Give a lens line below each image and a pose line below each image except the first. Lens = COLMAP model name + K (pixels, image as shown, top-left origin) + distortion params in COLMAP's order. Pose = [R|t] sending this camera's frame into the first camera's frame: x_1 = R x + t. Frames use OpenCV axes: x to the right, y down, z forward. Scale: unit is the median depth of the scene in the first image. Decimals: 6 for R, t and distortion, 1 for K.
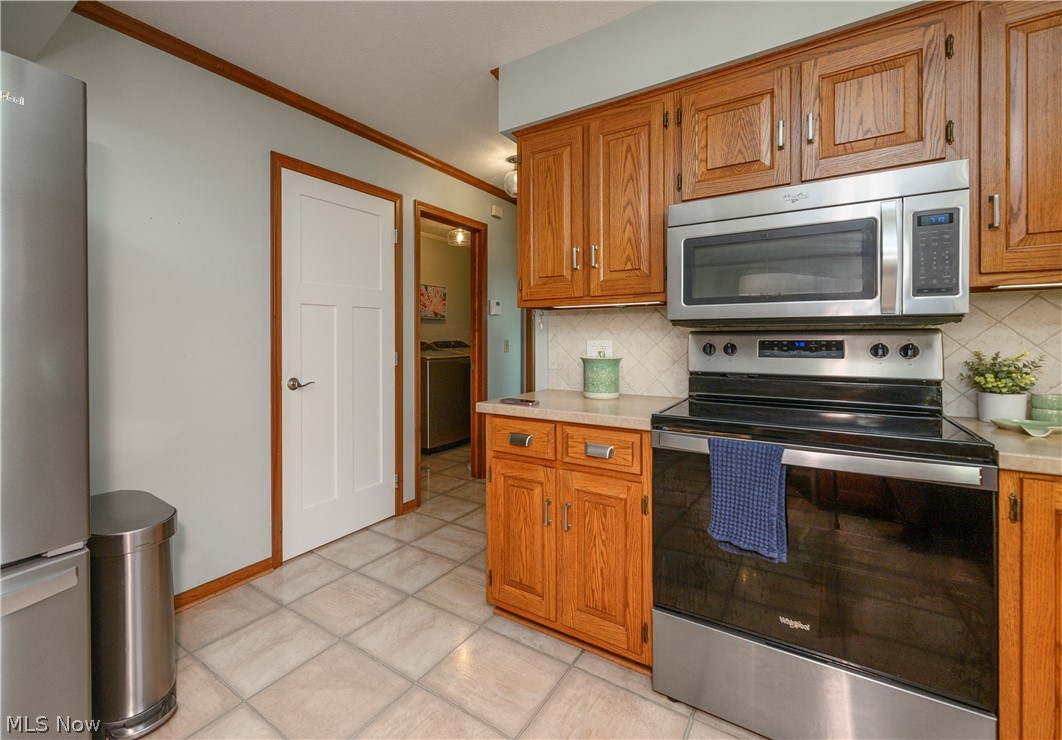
lens RADIAL K [[454.5, 0, 528.2], [0, 454.5, 338.5], [0, 0, 1]] dist [0.000317, 0.000070]
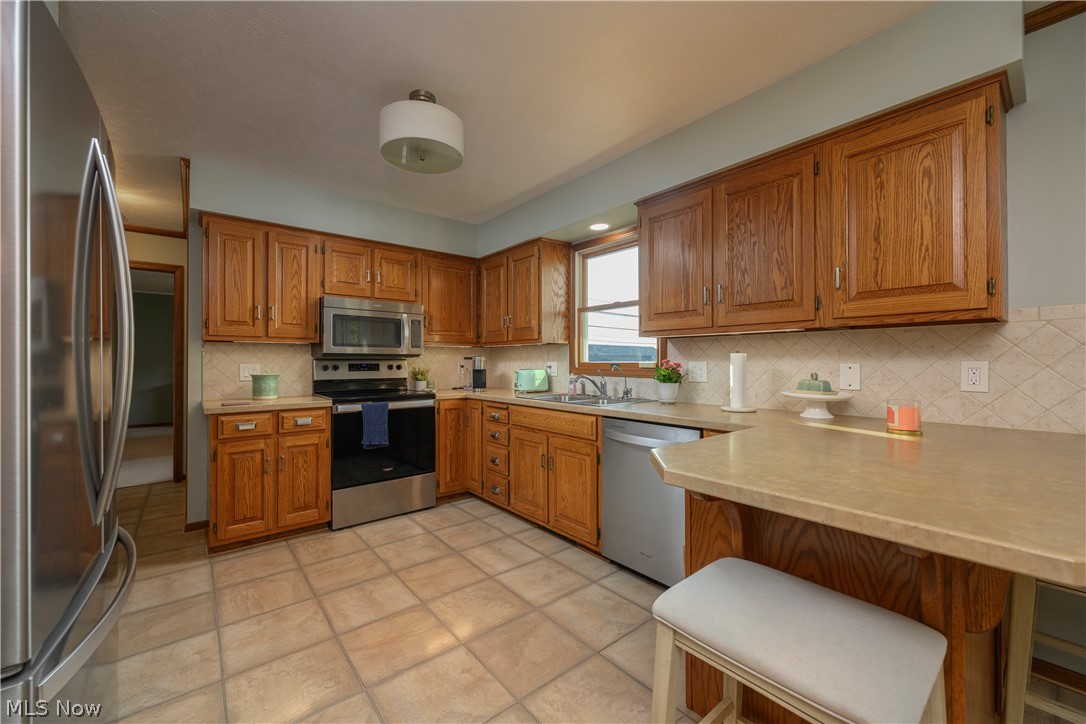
lens RADIAL K [[433.5, 0, 543.0], [0, 433.5, 362.0], [0, 0, 1]] dist [-0.000243, -0.000009]
pose [[0.229701, 0.003608, 0.973255, -1.368340], [0.003454, 0.999984, -0.004523, 0.010570], [-0.973255, 0.004401, 0.229685, -0.382908]]
